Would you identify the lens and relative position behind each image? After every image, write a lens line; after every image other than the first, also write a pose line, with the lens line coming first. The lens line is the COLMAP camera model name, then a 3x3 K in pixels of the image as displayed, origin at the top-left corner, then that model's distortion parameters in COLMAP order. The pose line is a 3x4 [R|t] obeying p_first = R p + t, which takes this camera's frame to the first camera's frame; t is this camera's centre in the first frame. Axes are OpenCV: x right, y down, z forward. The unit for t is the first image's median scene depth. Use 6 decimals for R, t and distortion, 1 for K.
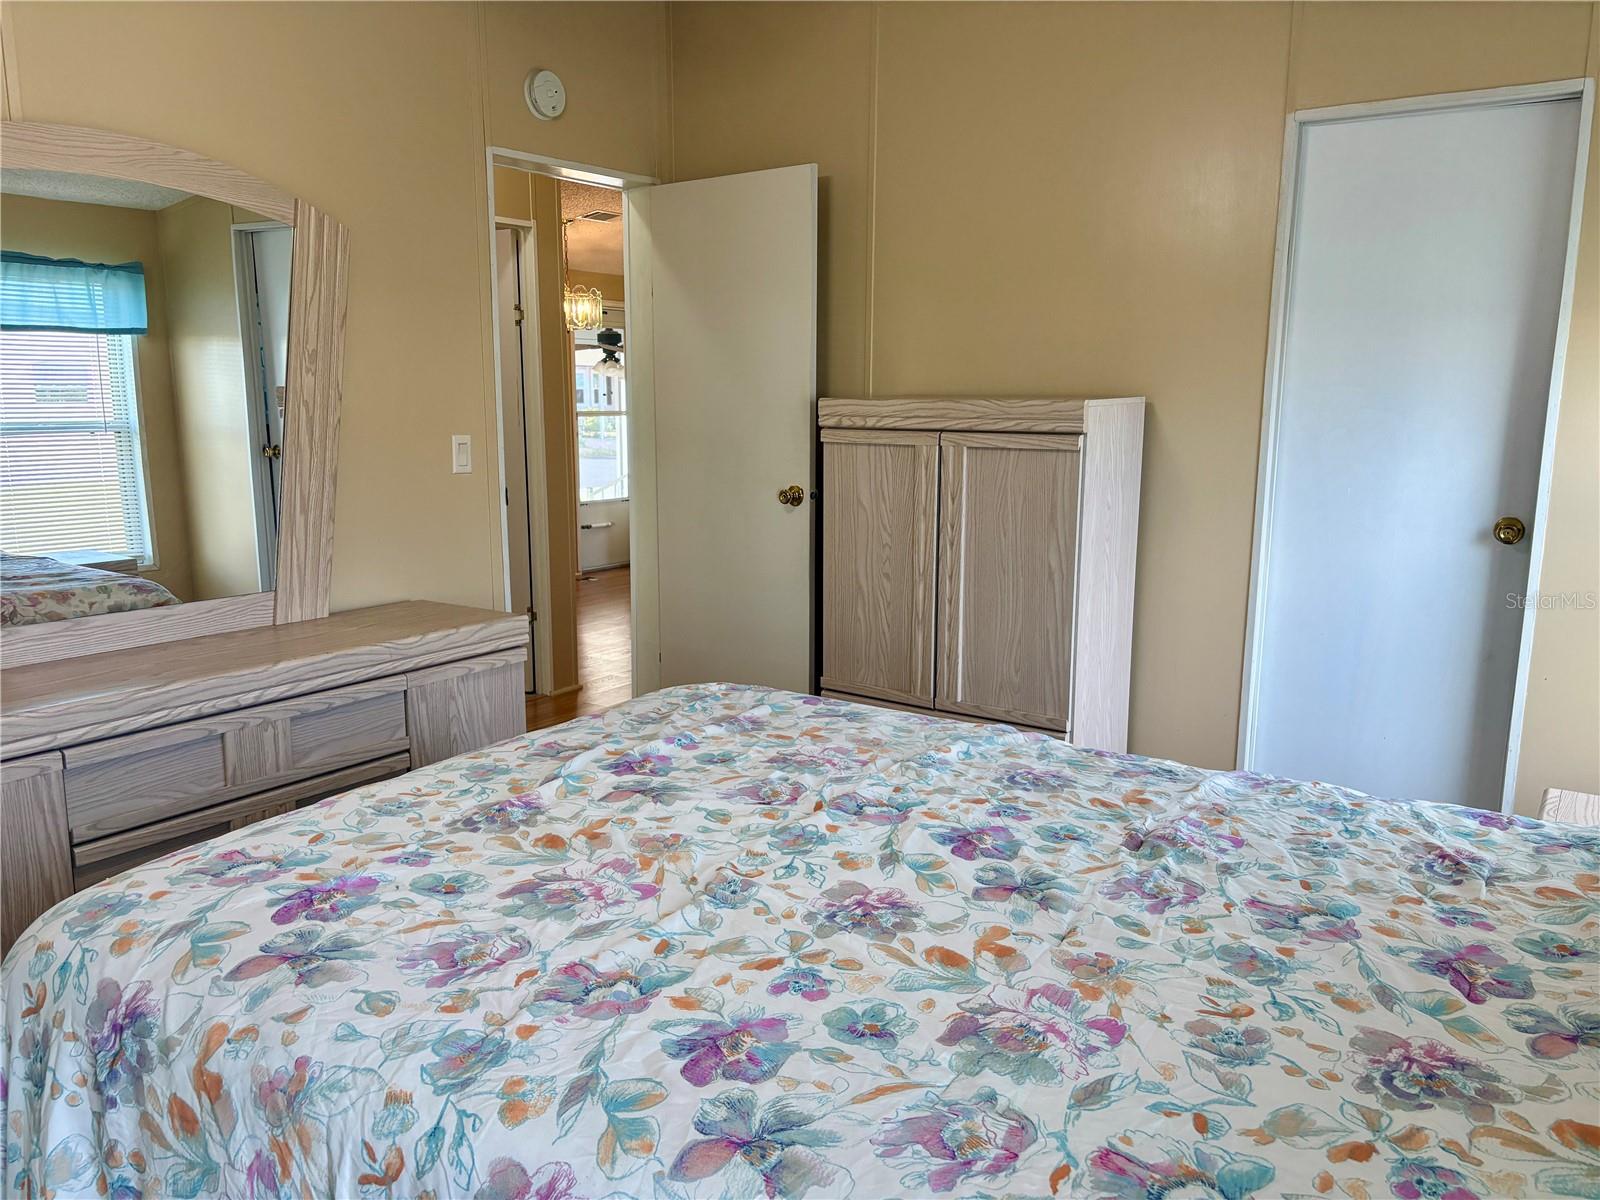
lens RADIAL K [[1194.3, 0, 800.0], [0, 1194.3, 600.0], [0, 0, 1]] dist [0.011033, 0.000732]
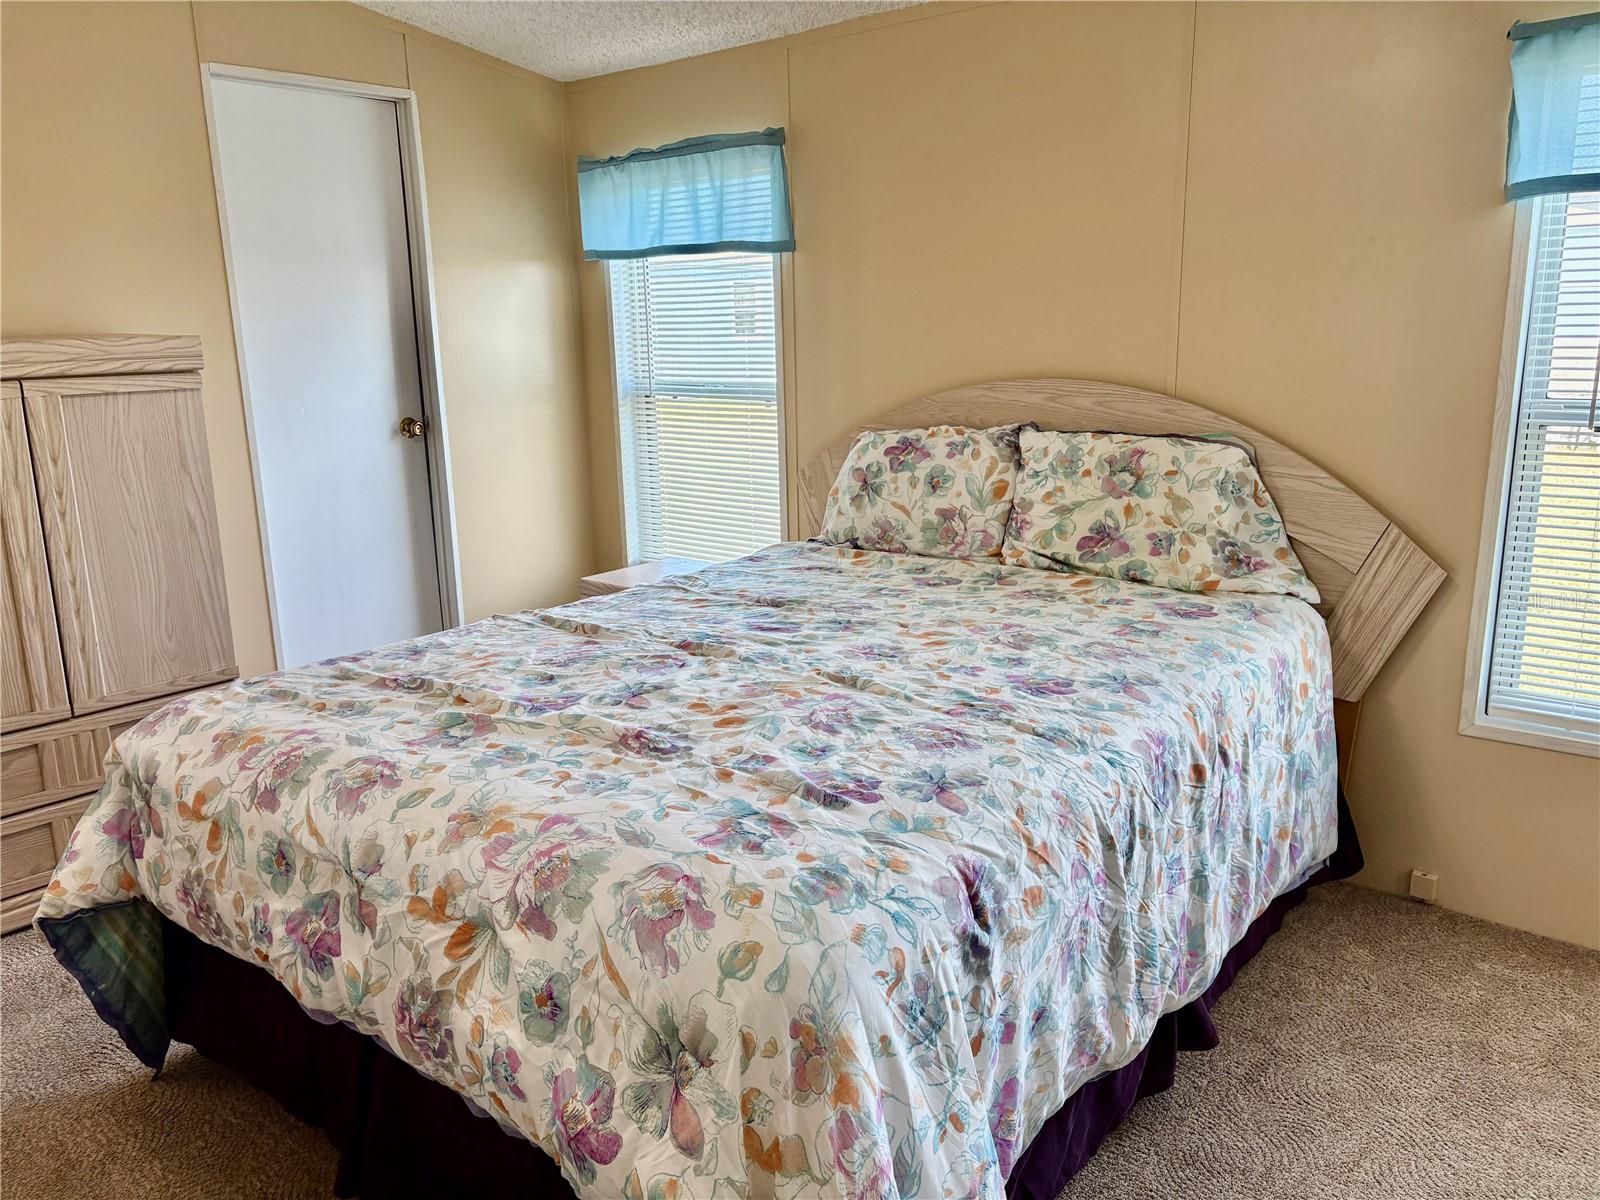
lens RADIAL K [[1194.3, 0, 800.0], [0, 1194.3, 600.0], [0, 0, 1]] dist [0.011033, 0.000732]
pose [[0.115141, -0.238643, 0.964257, -1.237149], [0.195221, 0.957219, 0.213590, -0.132848], [-0.973977, 0.163650, 0.156803, 0.734068]]
